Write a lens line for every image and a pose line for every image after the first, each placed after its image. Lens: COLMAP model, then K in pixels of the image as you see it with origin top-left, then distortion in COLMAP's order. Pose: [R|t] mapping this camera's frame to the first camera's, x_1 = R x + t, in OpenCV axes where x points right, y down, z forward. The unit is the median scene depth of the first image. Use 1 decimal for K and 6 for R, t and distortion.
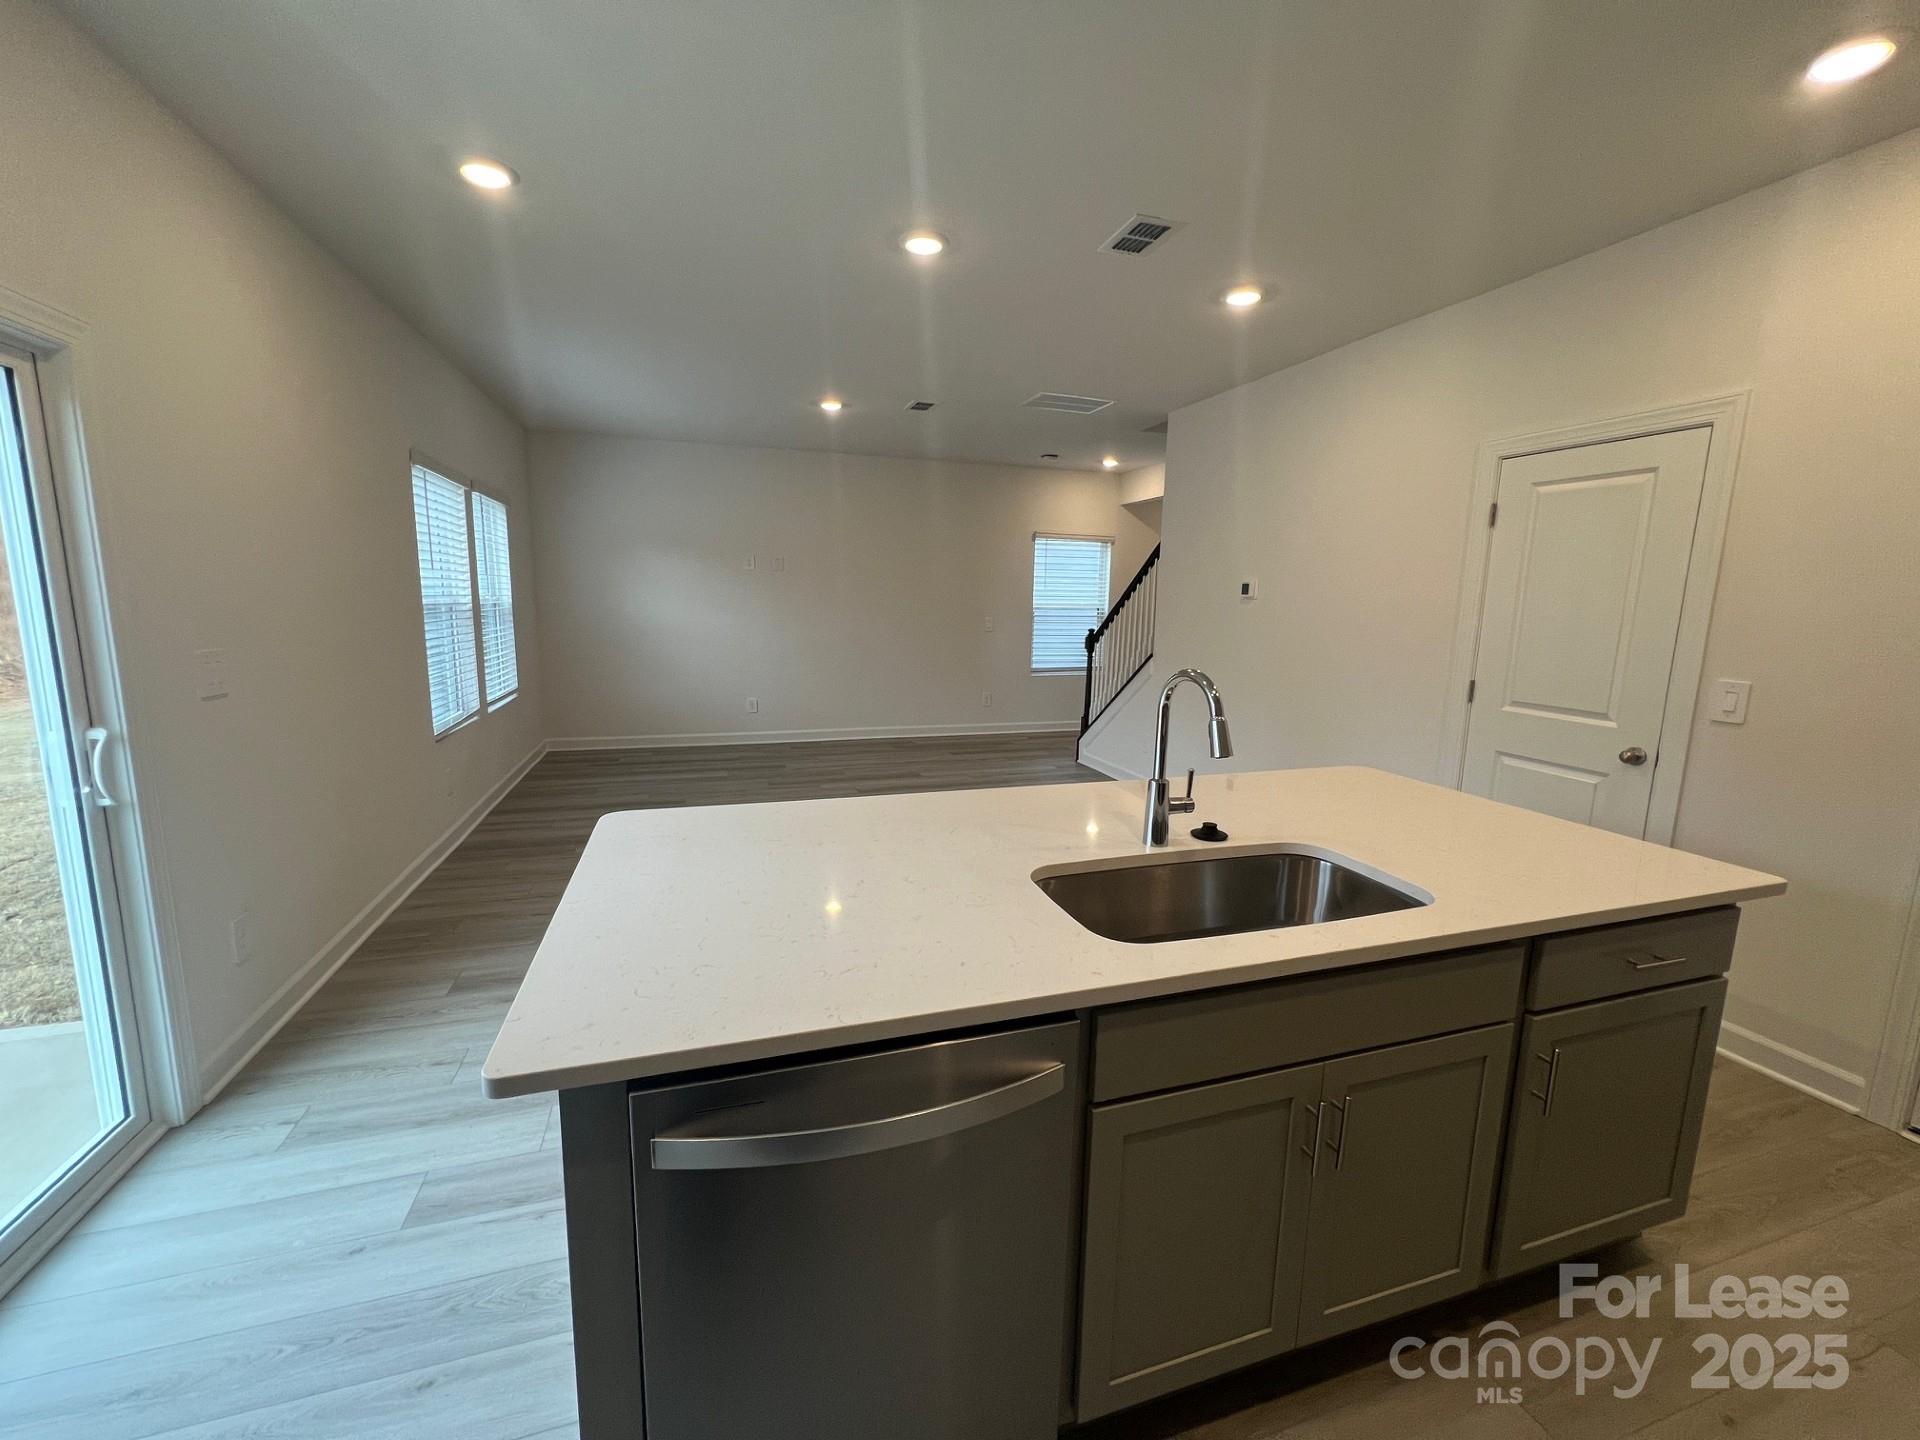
lens RADIAL K [[781.0, 0, 964.3], [0, 781.0, 720.5], [0, 0, 1]] dist [0.002004, 0.000086]
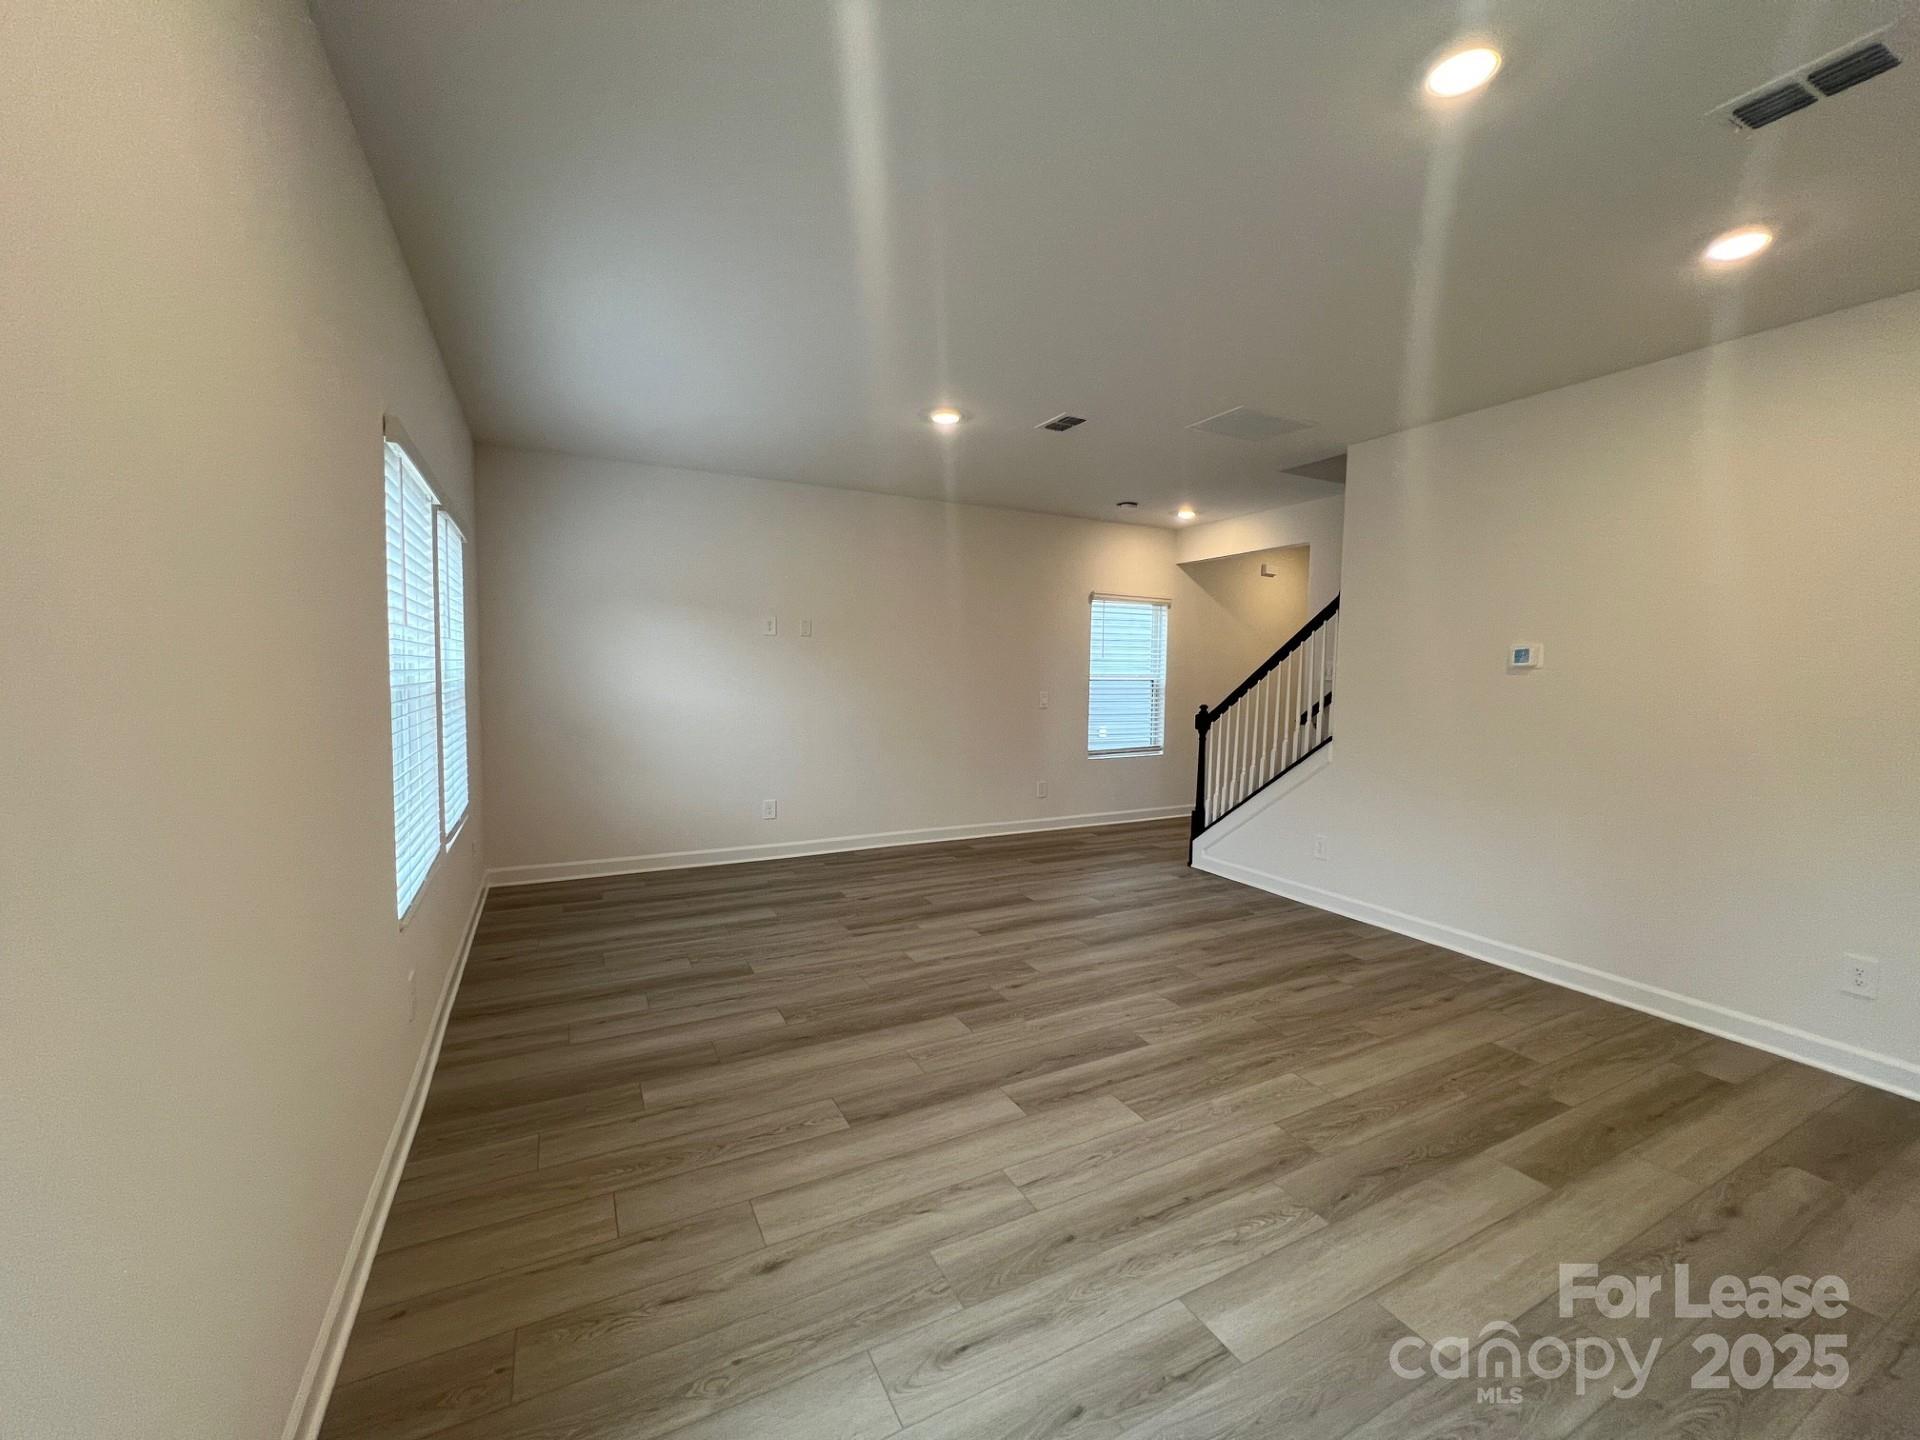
lens RADIAL K [[781.0, 0, 959.7], [0, 781.0, 720.9], [0, 0, 1]] dist [0.002004, 0.000086]
pose [[0.987386, -0.015392, 0.157582, -0.223359], [0.029212, 0.995887, -0.085762, -0.037464], [-0.155614, 0.089283, 0.983775, 0.228139]]
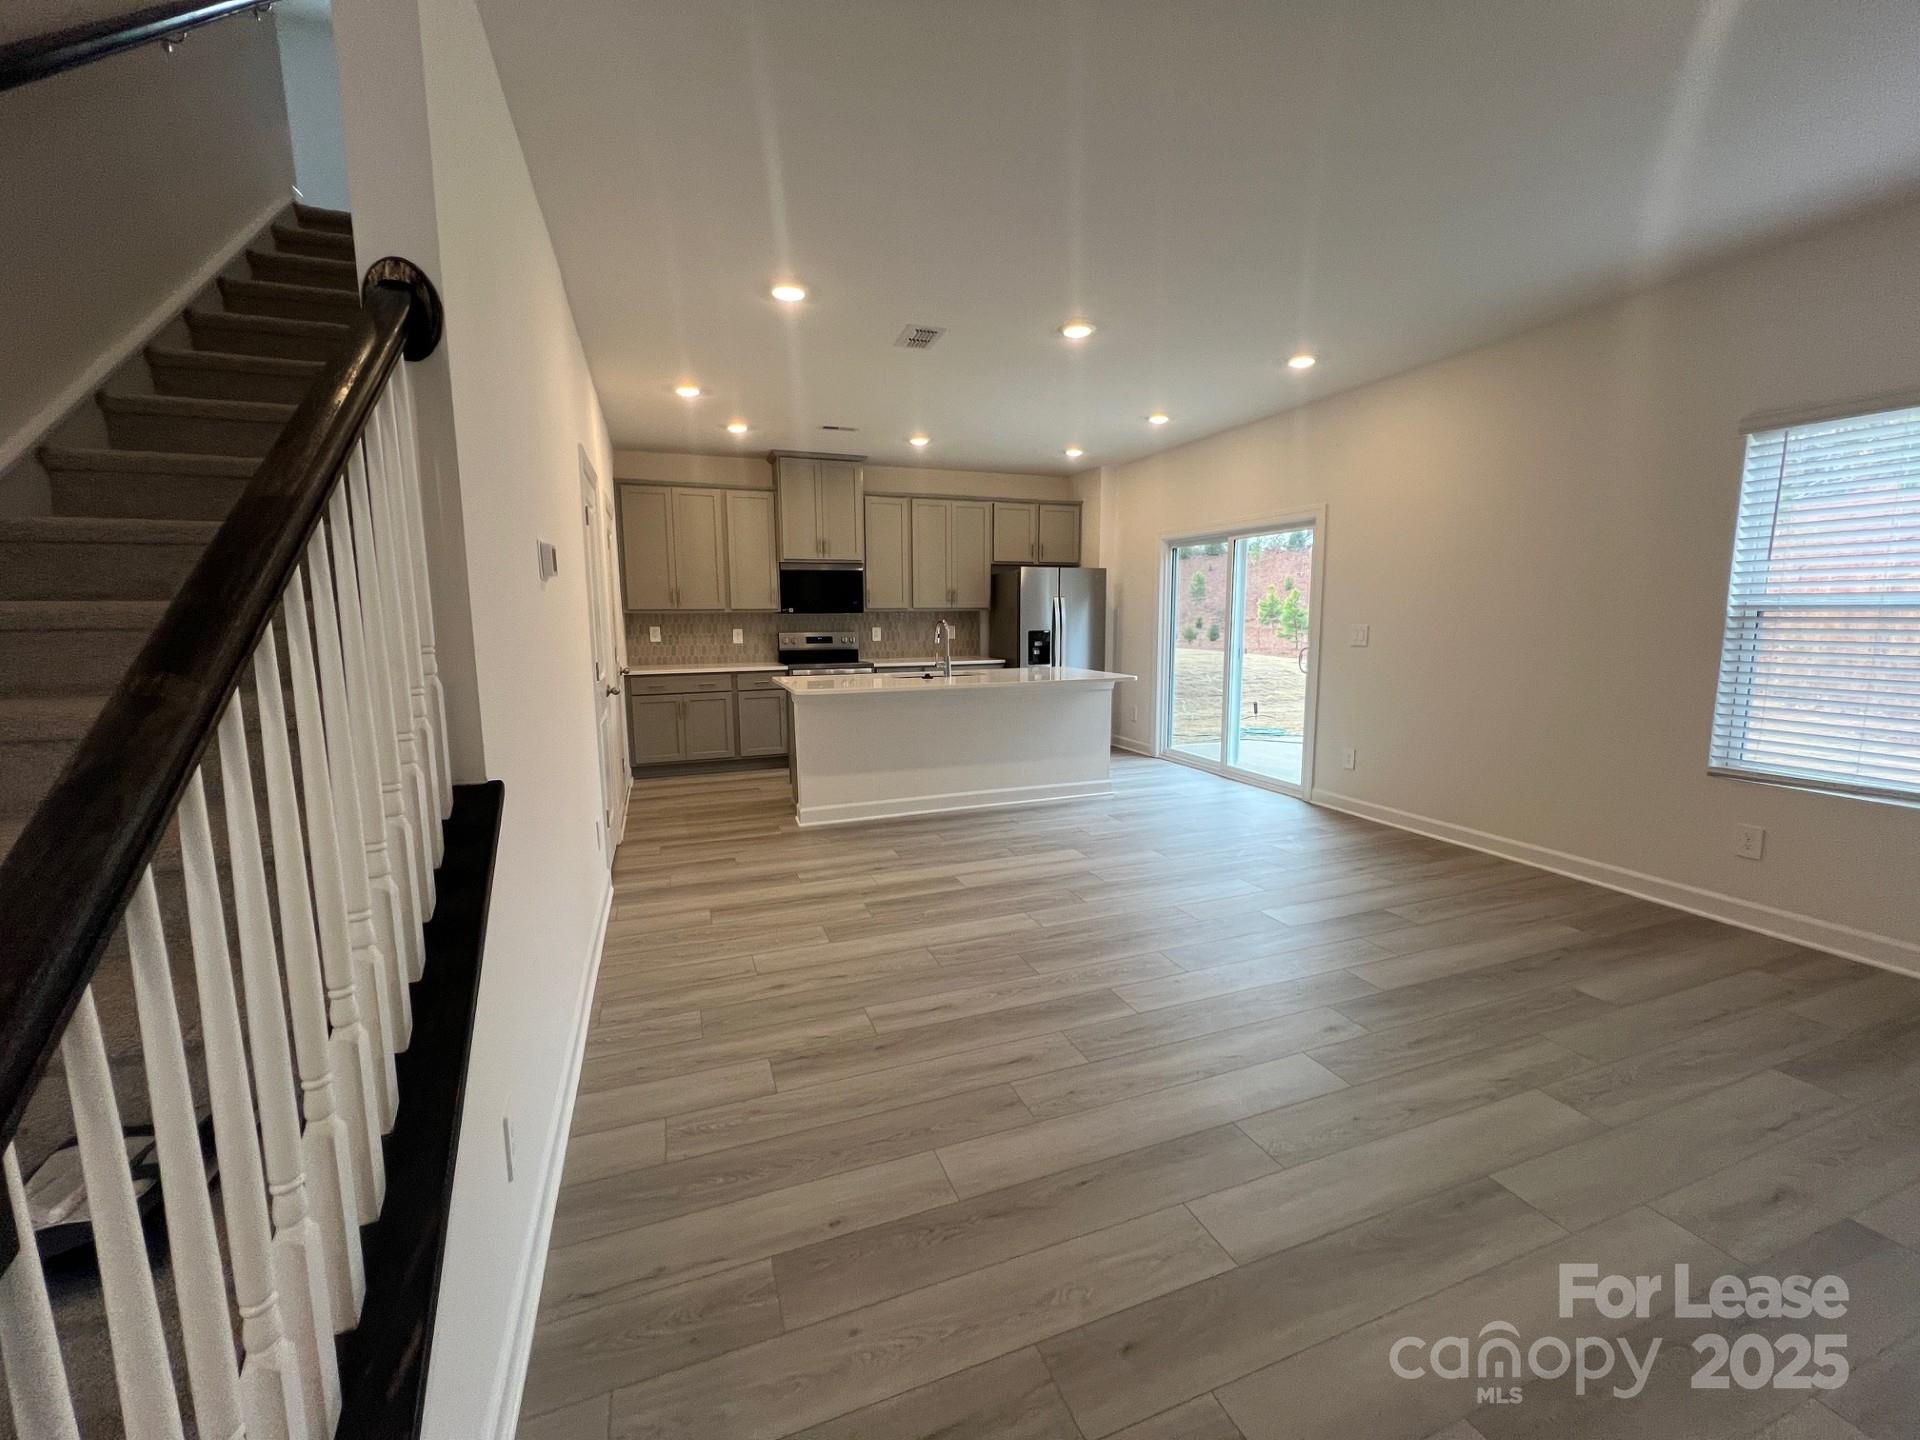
lens RADIAL K [[781.0, 0, 970.5], [0, 781.0, 715.0], [0, 0, 1]] dist [0.002004, 0.000086]
pose [[-0.998372, -0.002036, -0.056997, 0.084743], [-0.018310, 0.957908, 0.286491, -0.152329], [0.054015, 0.287068, -0.956386, 1.049919]]
